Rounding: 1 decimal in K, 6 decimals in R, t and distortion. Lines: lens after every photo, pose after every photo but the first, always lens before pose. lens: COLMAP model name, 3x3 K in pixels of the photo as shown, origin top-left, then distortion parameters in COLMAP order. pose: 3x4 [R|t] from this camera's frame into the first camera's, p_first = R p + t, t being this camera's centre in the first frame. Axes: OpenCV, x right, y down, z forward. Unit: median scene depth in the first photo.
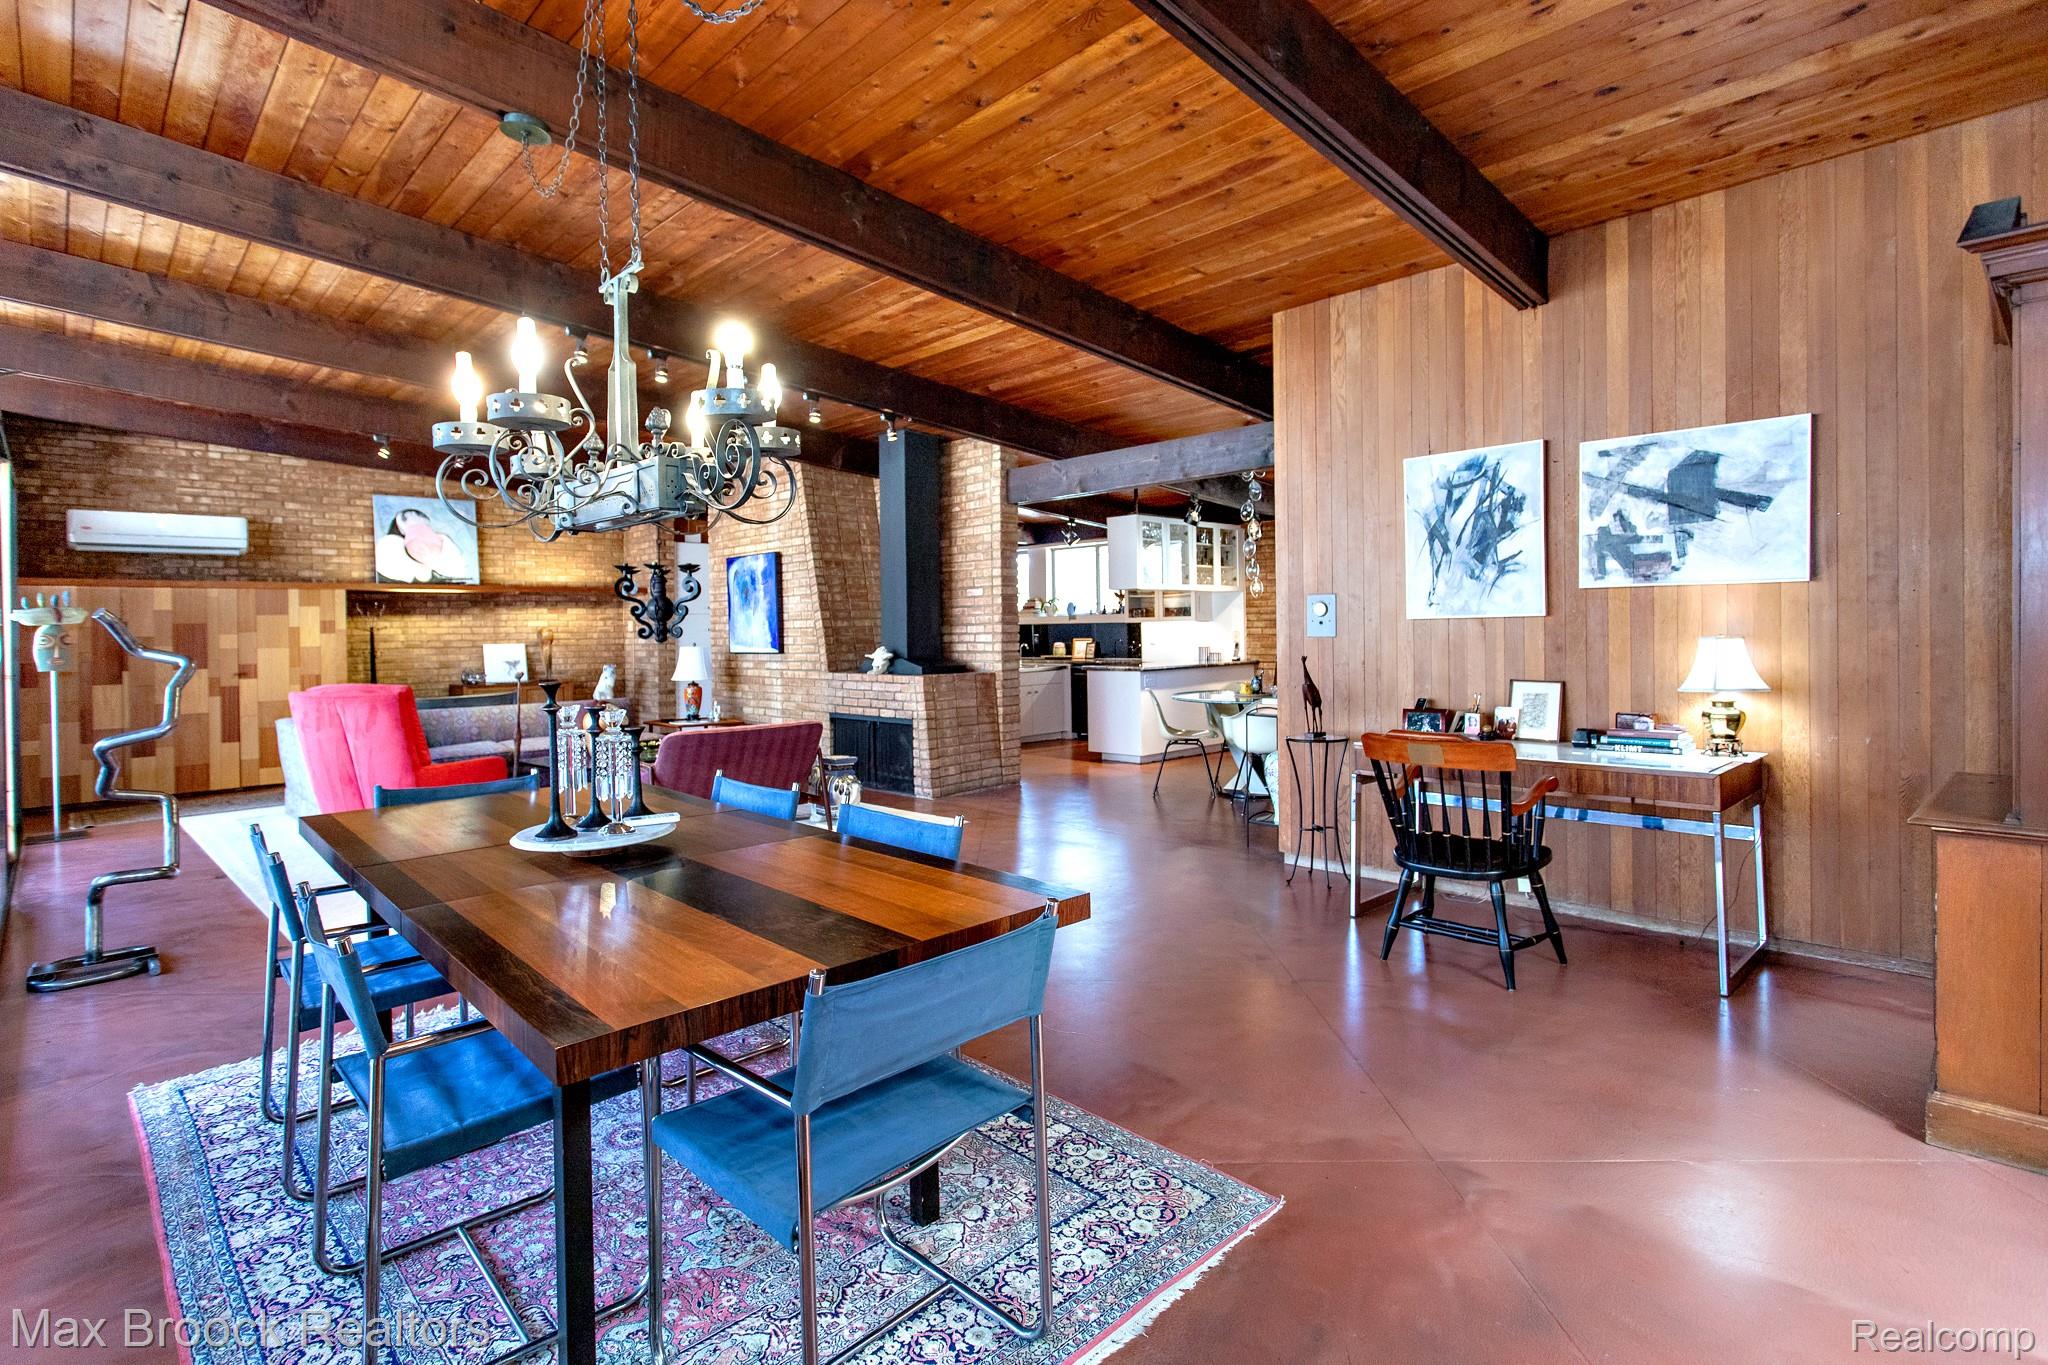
lens RADIAL K [[989.5, 0, 1006.5], [0, 989.5, 626.1], [0, 0, 1]] dist [0.001128, -0.000025]
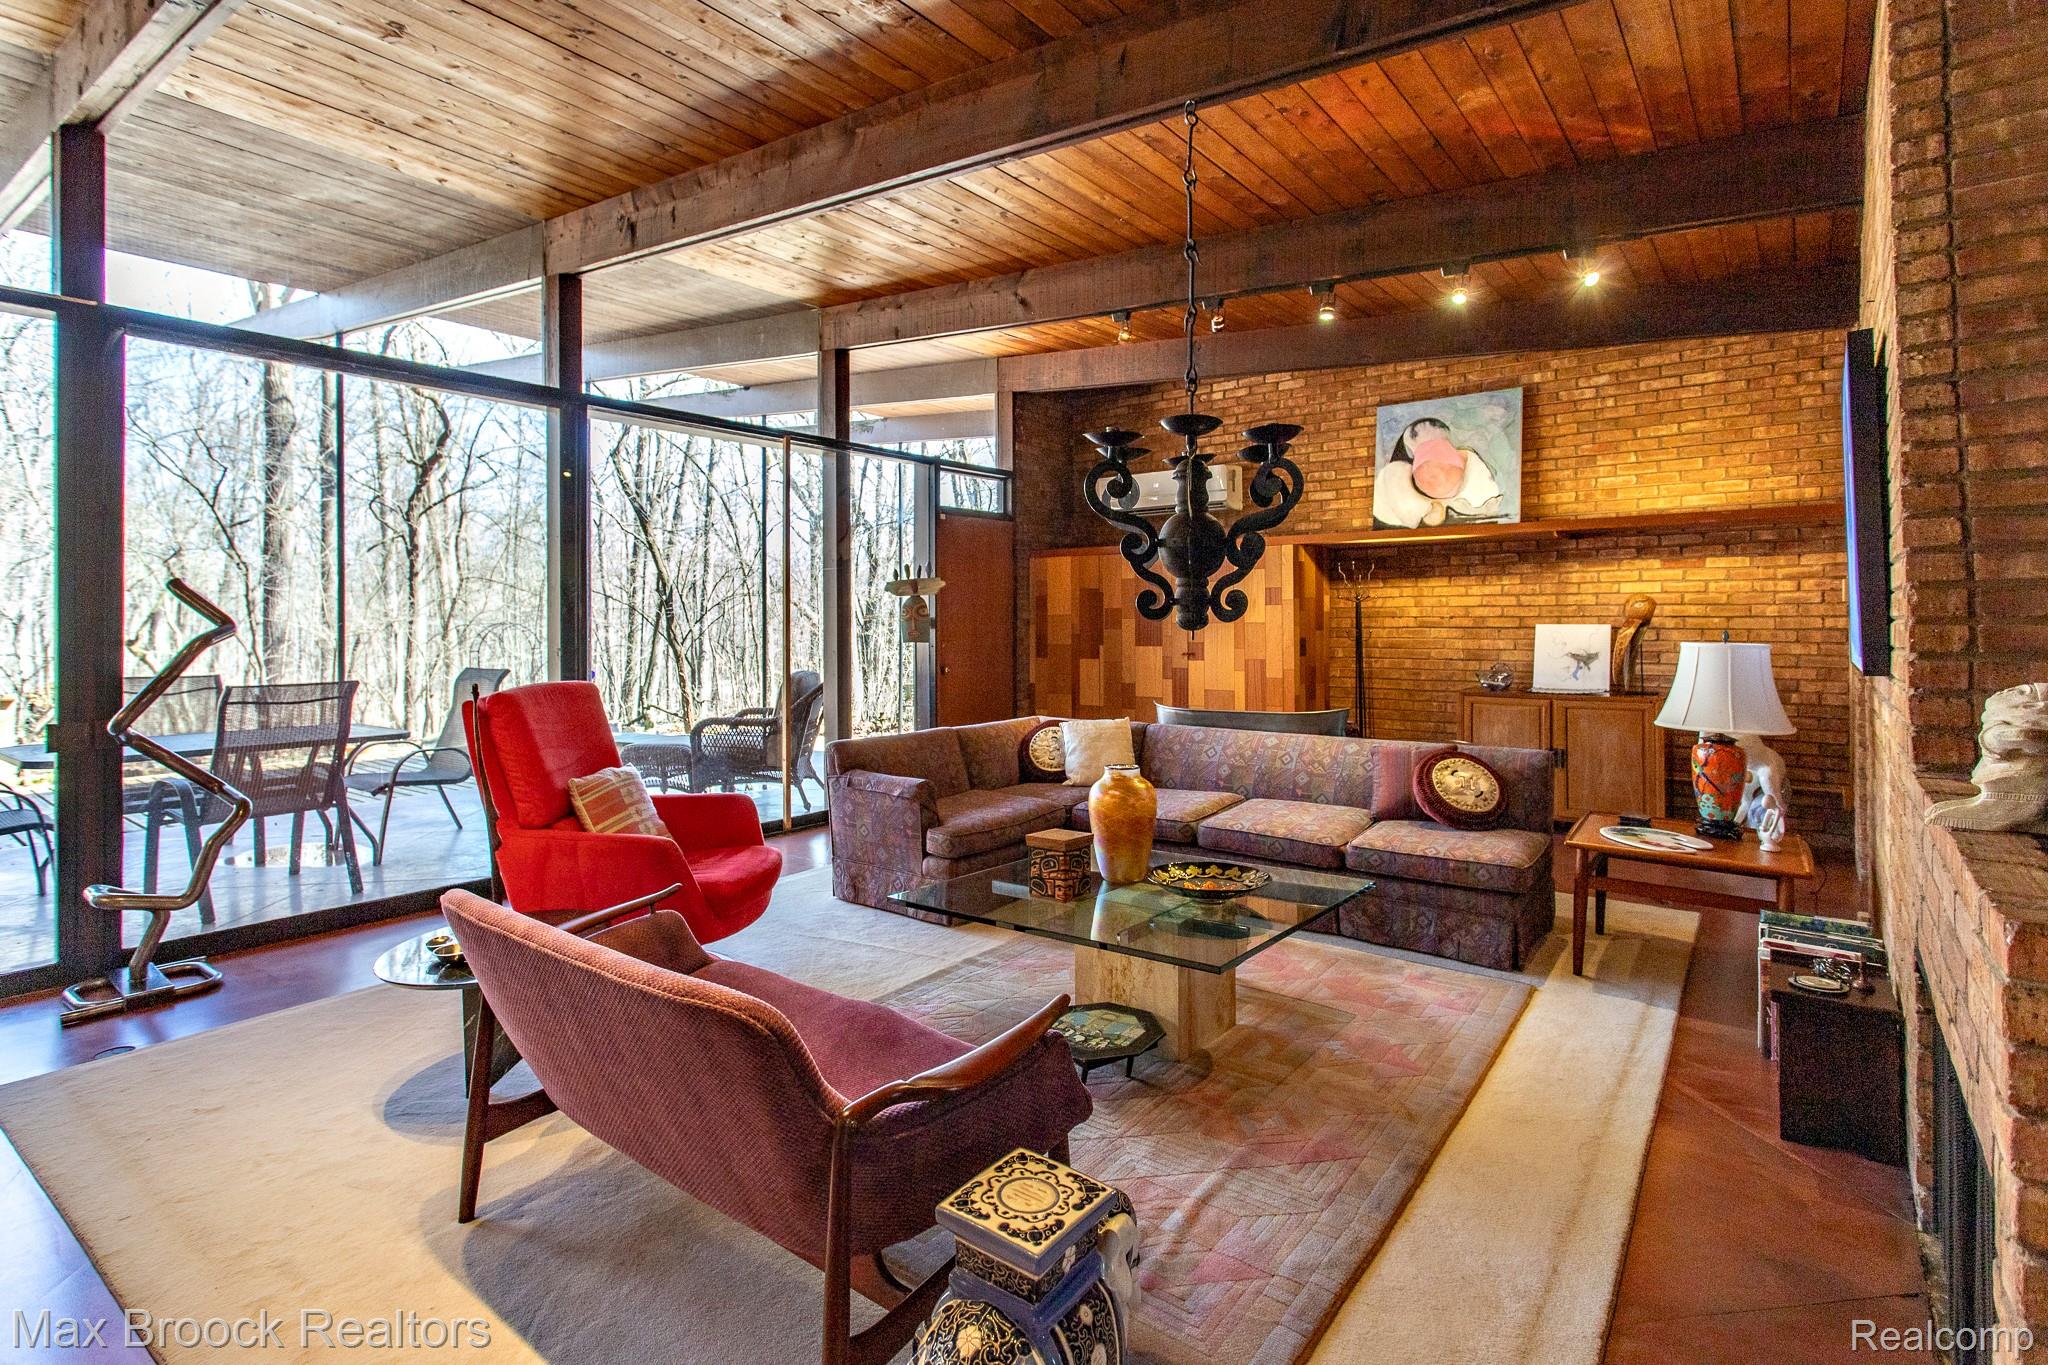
lens RADIAL K [[988.7, 0, 1008.1], [0, 988.7, 606.1], [0, 0, 1]] dist [-0.002898, 0.000786]
pose [[0.133601, 0.003345, -0.991030, 0.021361], [0.005792, 0.999975, 0.004156, 0.003957], [0.991018, -0.006295, 0.133578, 0.691755]]
